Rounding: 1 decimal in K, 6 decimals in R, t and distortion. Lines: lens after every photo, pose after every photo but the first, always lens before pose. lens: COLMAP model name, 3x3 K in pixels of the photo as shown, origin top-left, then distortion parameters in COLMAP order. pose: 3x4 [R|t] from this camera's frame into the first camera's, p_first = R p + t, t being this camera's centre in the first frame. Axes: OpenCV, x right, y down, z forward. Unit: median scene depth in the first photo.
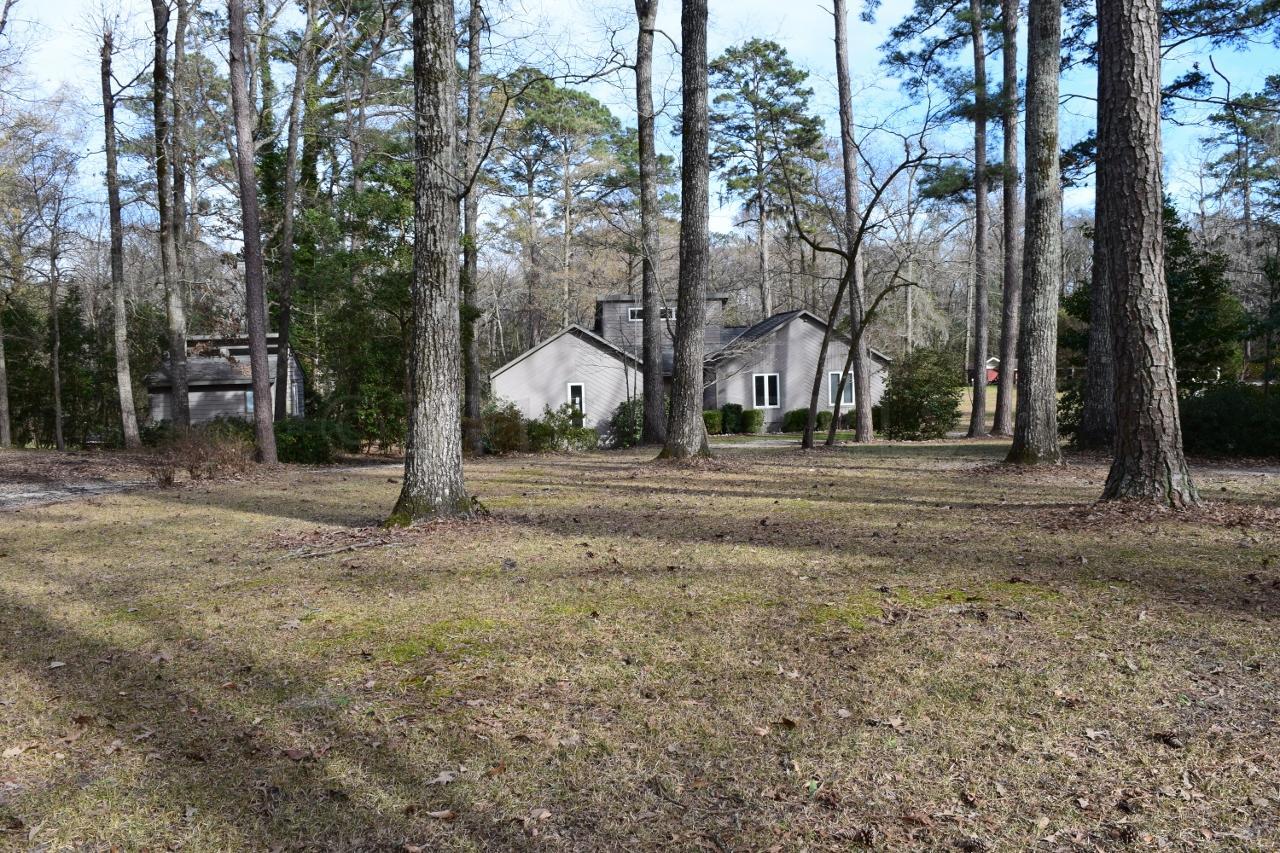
lens RADIAL K [[1023.3, 0, 640.0], [0, 1023.3, 426.5], [0, 0, 1]] dist [-0.092173, 0.018847]
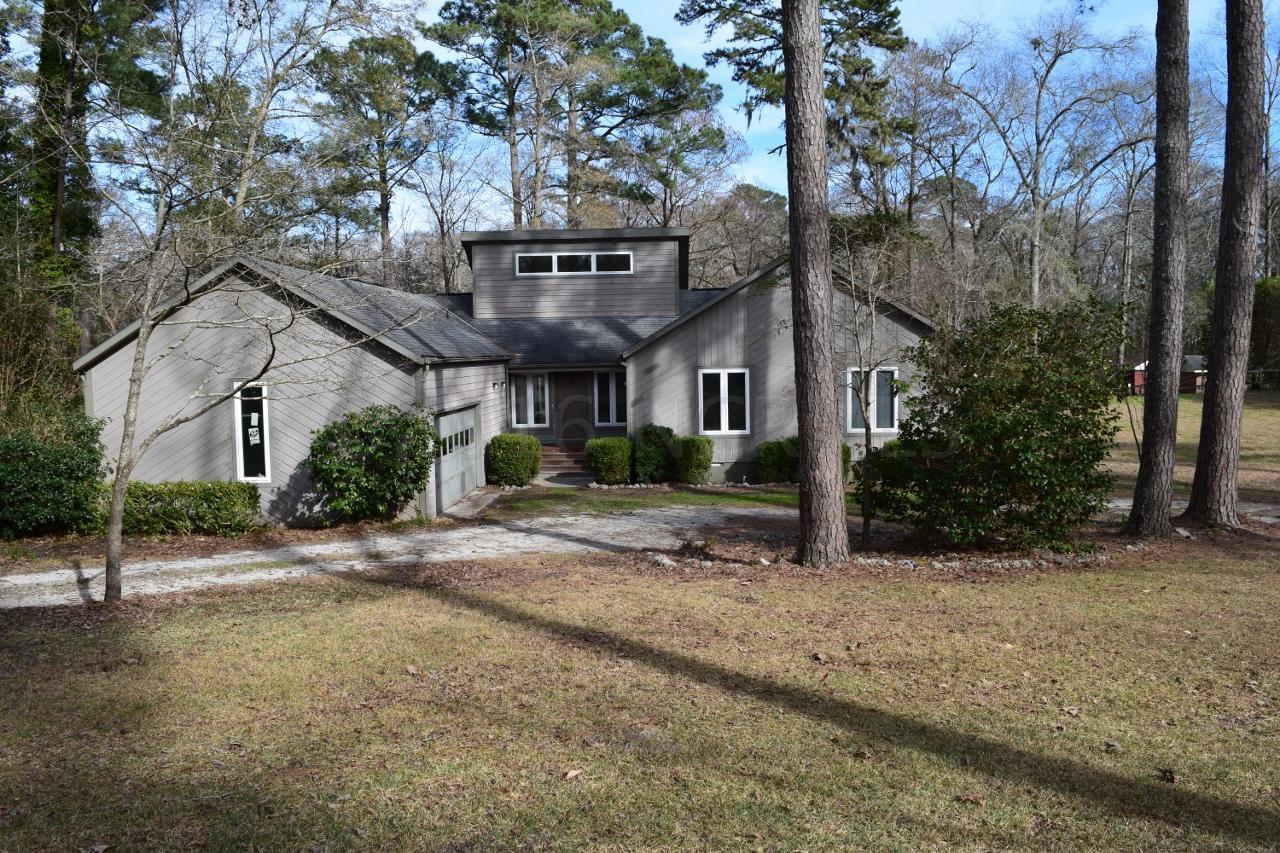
lens RADIAL K [[1023.3, 0, 640.0], [0, 1023.3, 426.5], [0, 0, 1]] dist [-0.092173, 0.018847]
pose [[0.991185, 0.022054, -0.130633, 0.149624], [-0.021453, 0.999752, 0.006011, -0.024224], [0.130733, -0.003156, 0.991413, 0.474297]]
